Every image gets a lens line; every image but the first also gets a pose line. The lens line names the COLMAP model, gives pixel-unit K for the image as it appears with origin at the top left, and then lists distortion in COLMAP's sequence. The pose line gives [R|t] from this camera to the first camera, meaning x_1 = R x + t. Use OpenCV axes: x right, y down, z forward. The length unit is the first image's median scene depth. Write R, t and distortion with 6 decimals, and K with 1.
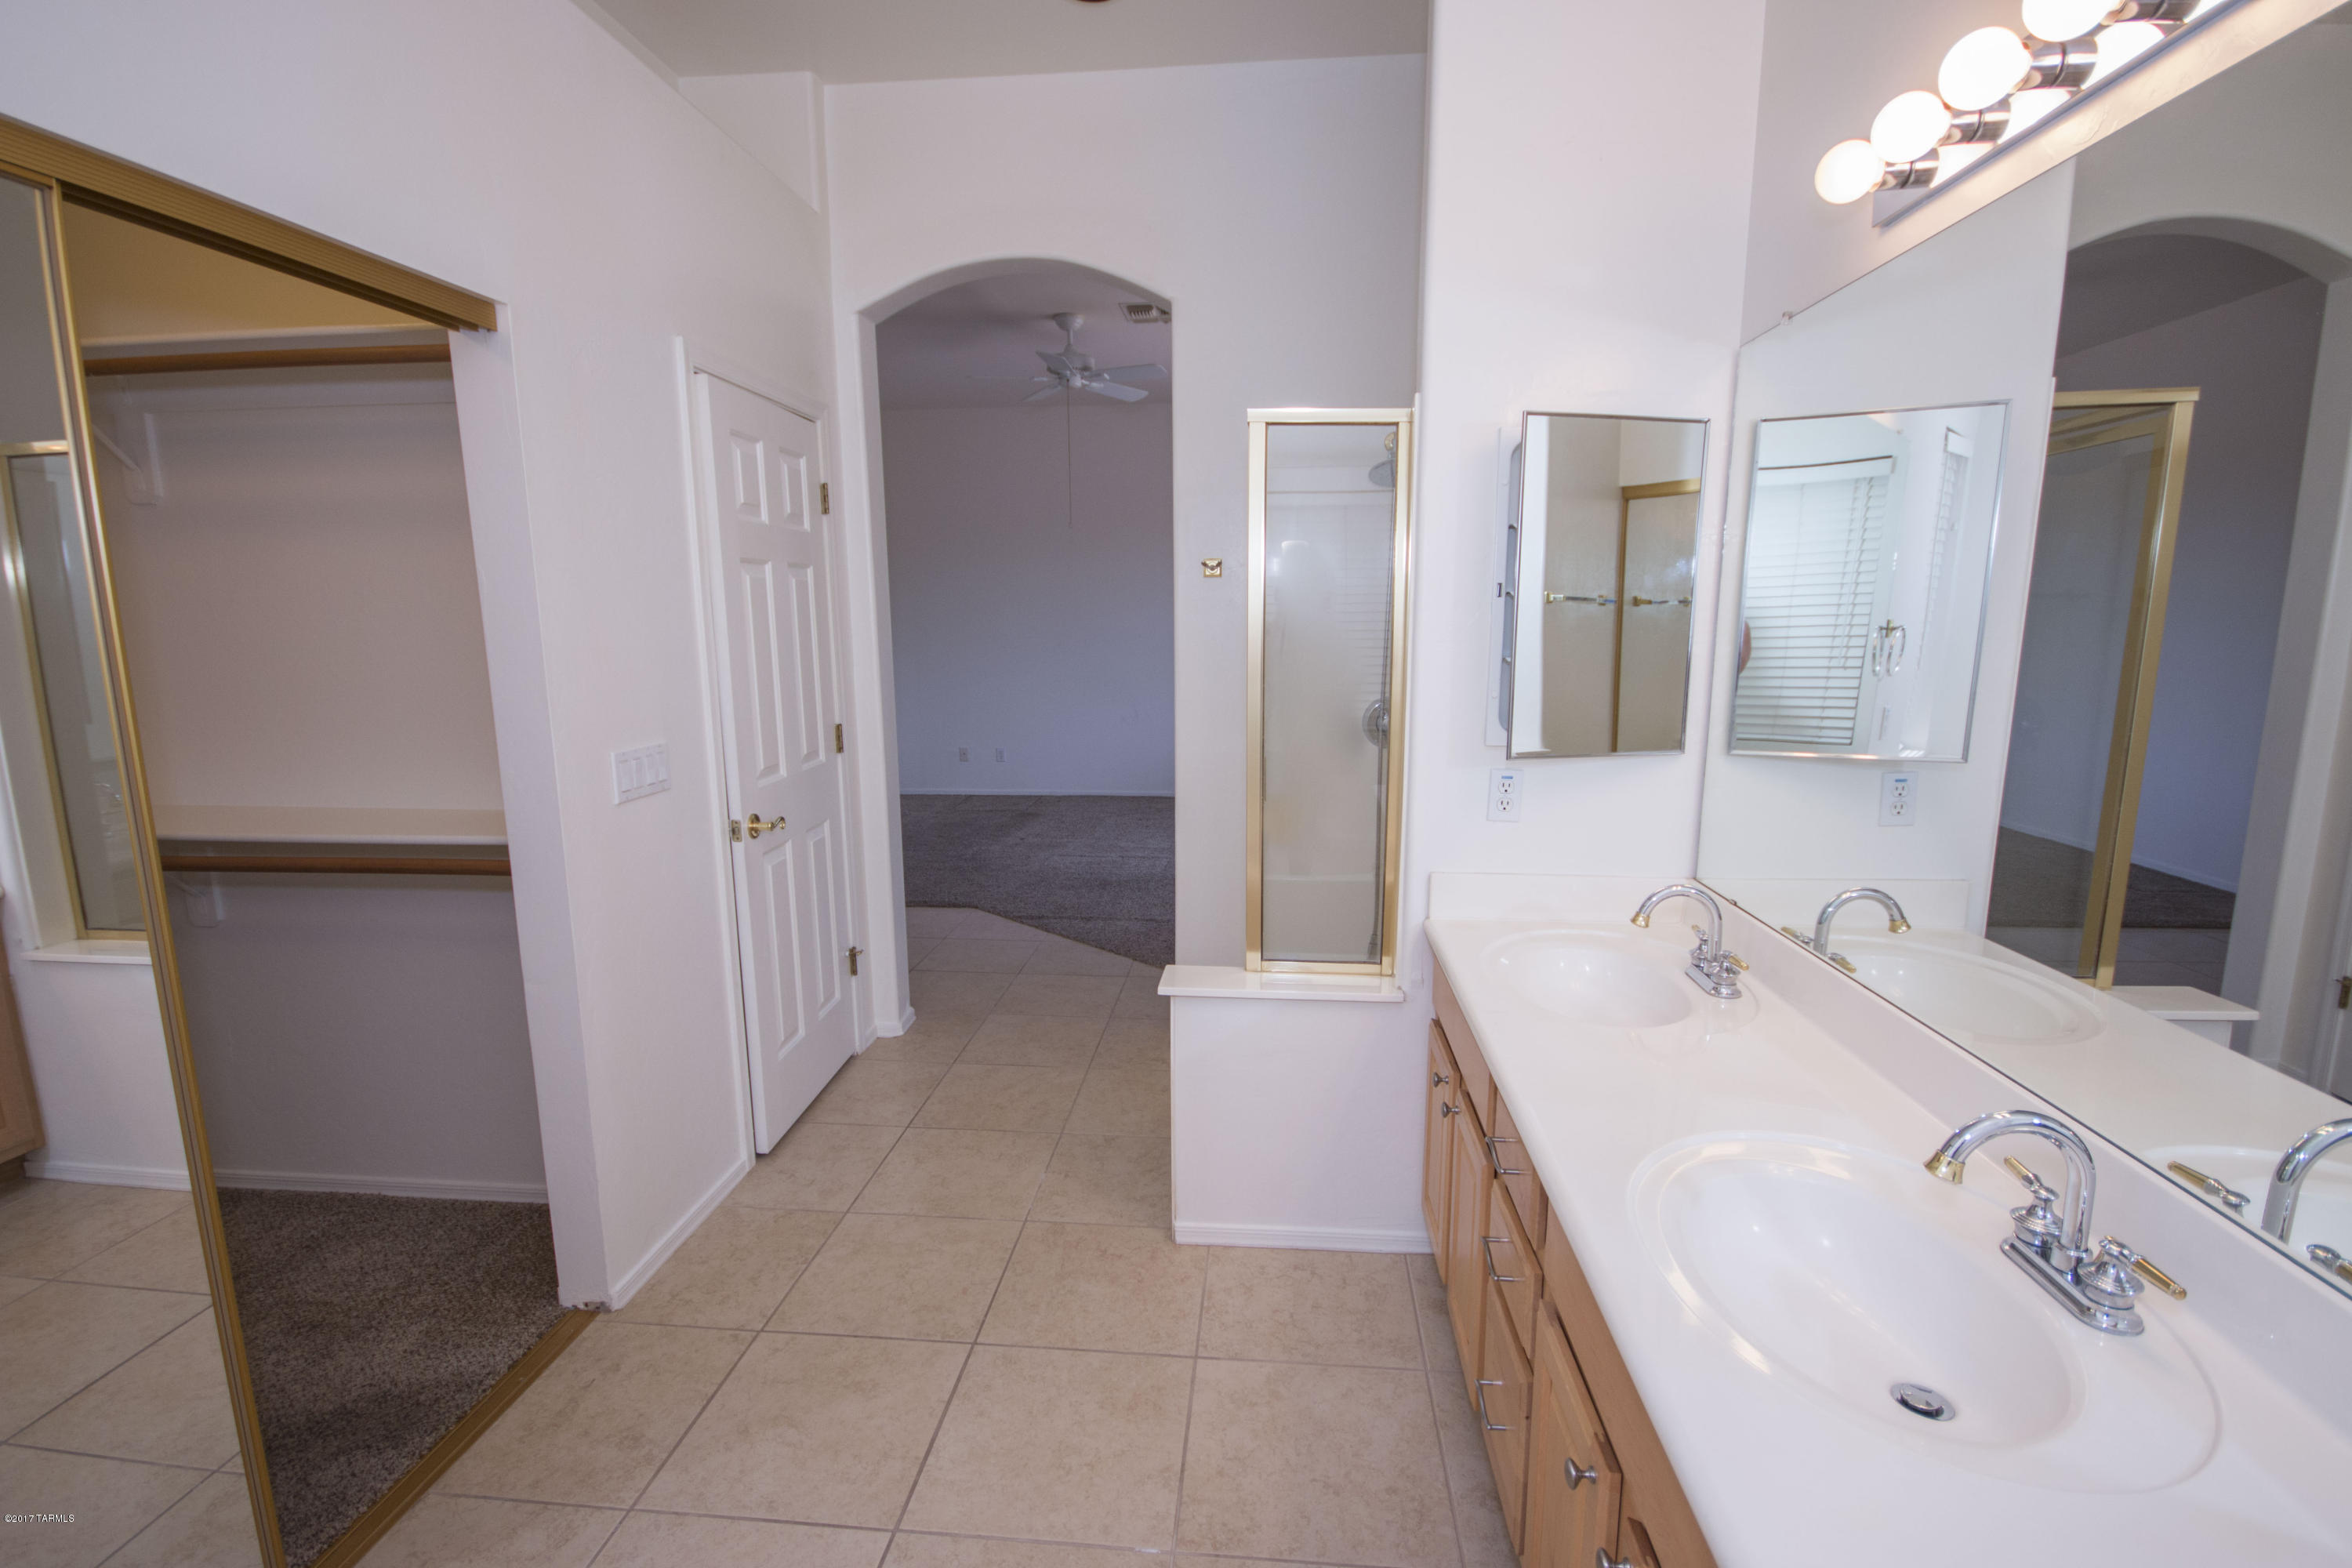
lens RADIAL K [[1088.0, 0, 1178.8], [0, 1088.0, 791.6], [0, 0, 1]] dist [-0.004094, -0.000217]
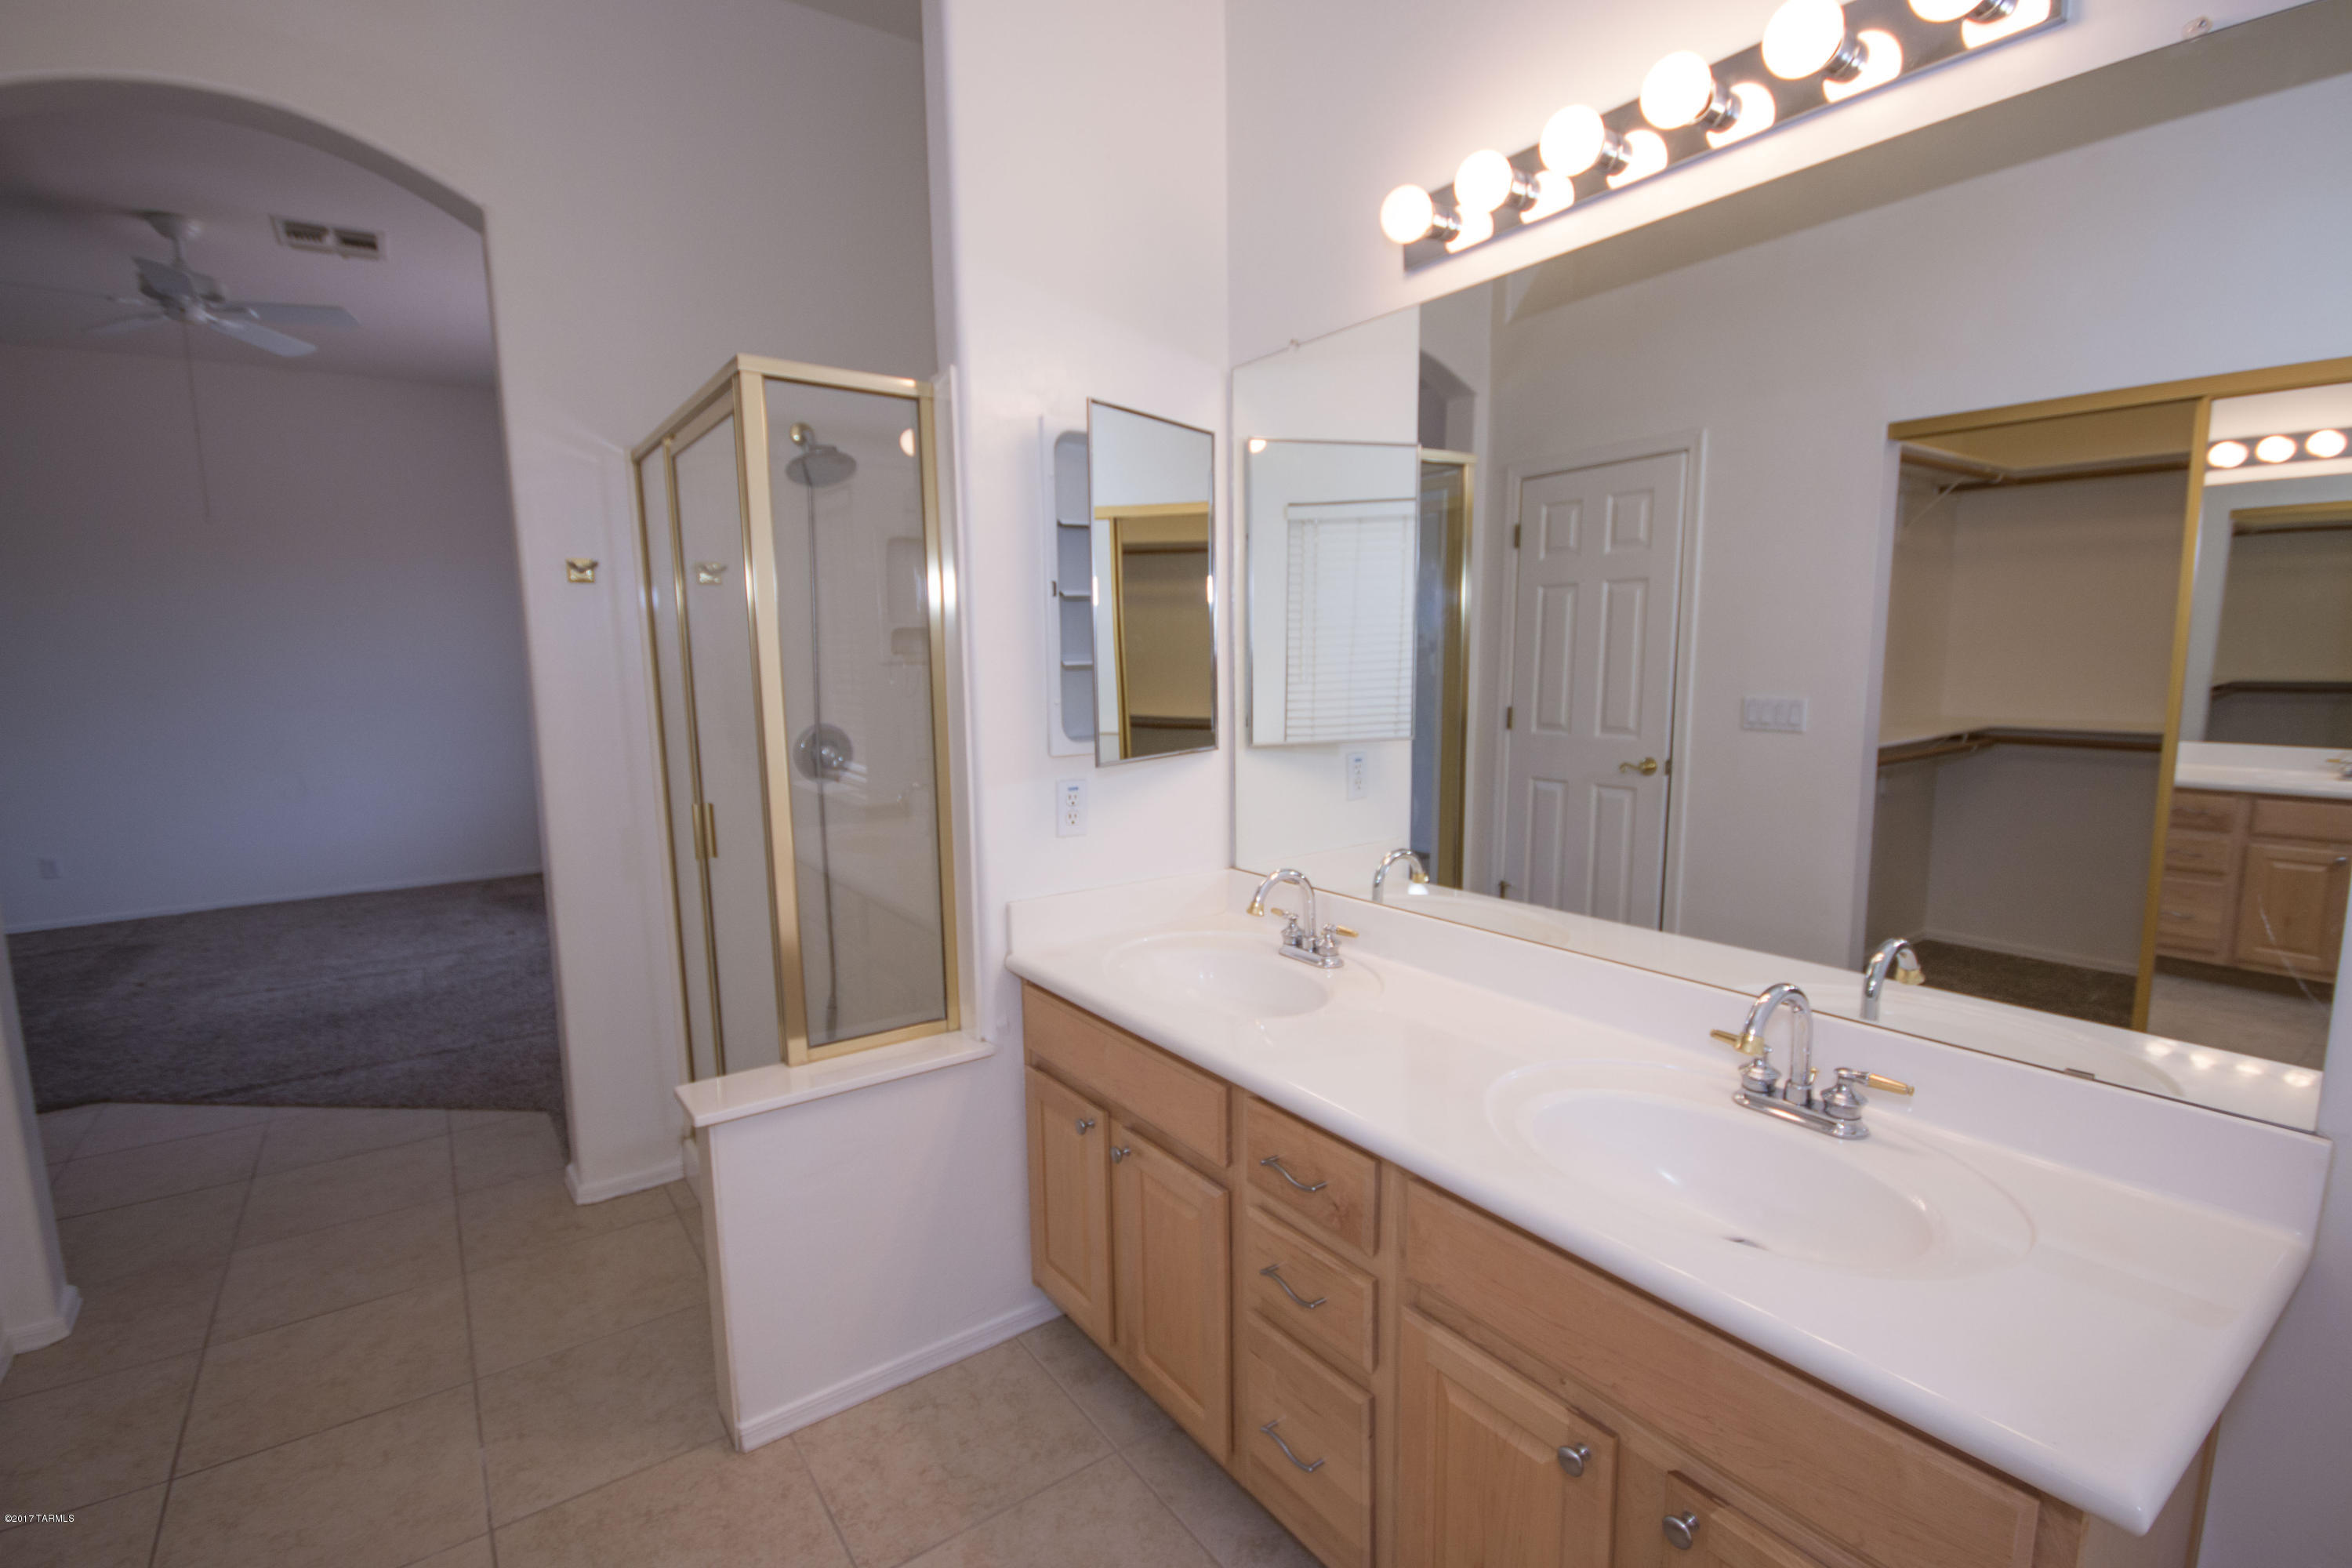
lens RADIAL K [[1076.4, 0, 1169.0], [0, 1076.4, 793.1], [0, 0, 1]] dist [0.011609, -0.012376]
pose [[0.755663, -0.094592, 0.648095, -0.176629], [0.119211, 0.992851, 0.005913, -0.003611], [-0.644021, 0.072792, 0.761537, 0.171041]]
